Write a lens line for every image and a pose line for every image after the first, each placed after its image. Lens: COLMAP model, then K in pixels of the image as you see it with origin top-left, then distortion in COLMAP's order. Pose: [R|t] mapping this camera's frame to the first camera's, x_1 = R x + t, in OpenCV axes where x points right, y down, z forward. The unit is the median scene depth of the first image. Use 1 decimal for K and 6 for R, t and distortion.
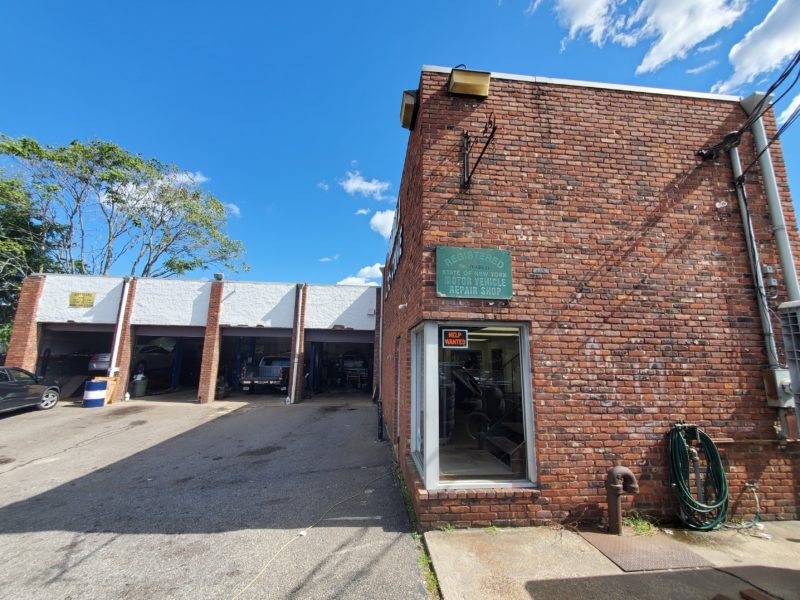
lens RADIAL K [[318.9, 0, 398.6], [0, 318.9, 296.3], [0, 0, 1]] dist [0.000727, 0.000612]
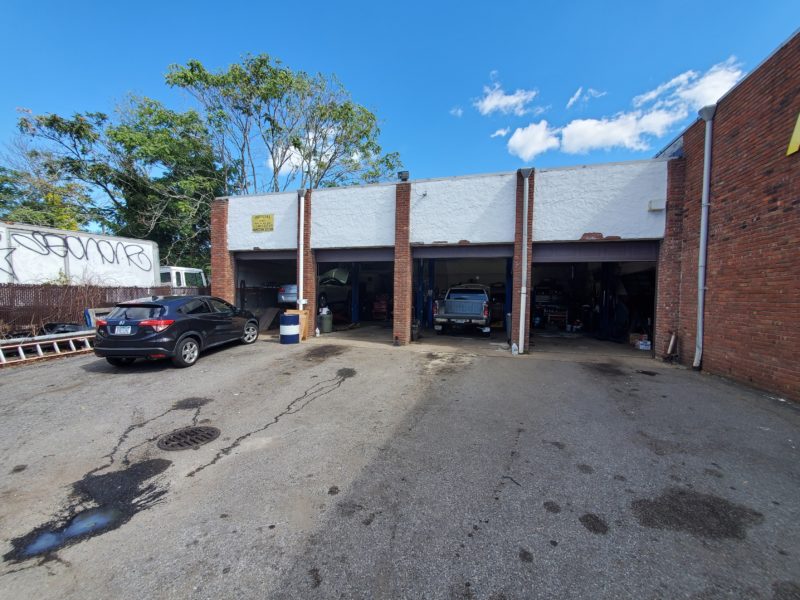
lens RADIAL K [[318.9, 0, 399.7], [0, 318.9, 305.7], [0, 0, 1]] dist [0.000727, 0.000612]
pose [[0.925682, 0.005752, -0.378259, -0.312534], [0.066807, 0.981684, 0.178419, 0.098984], [0.372357, -0.190430, 0.908343, 0.304676]]
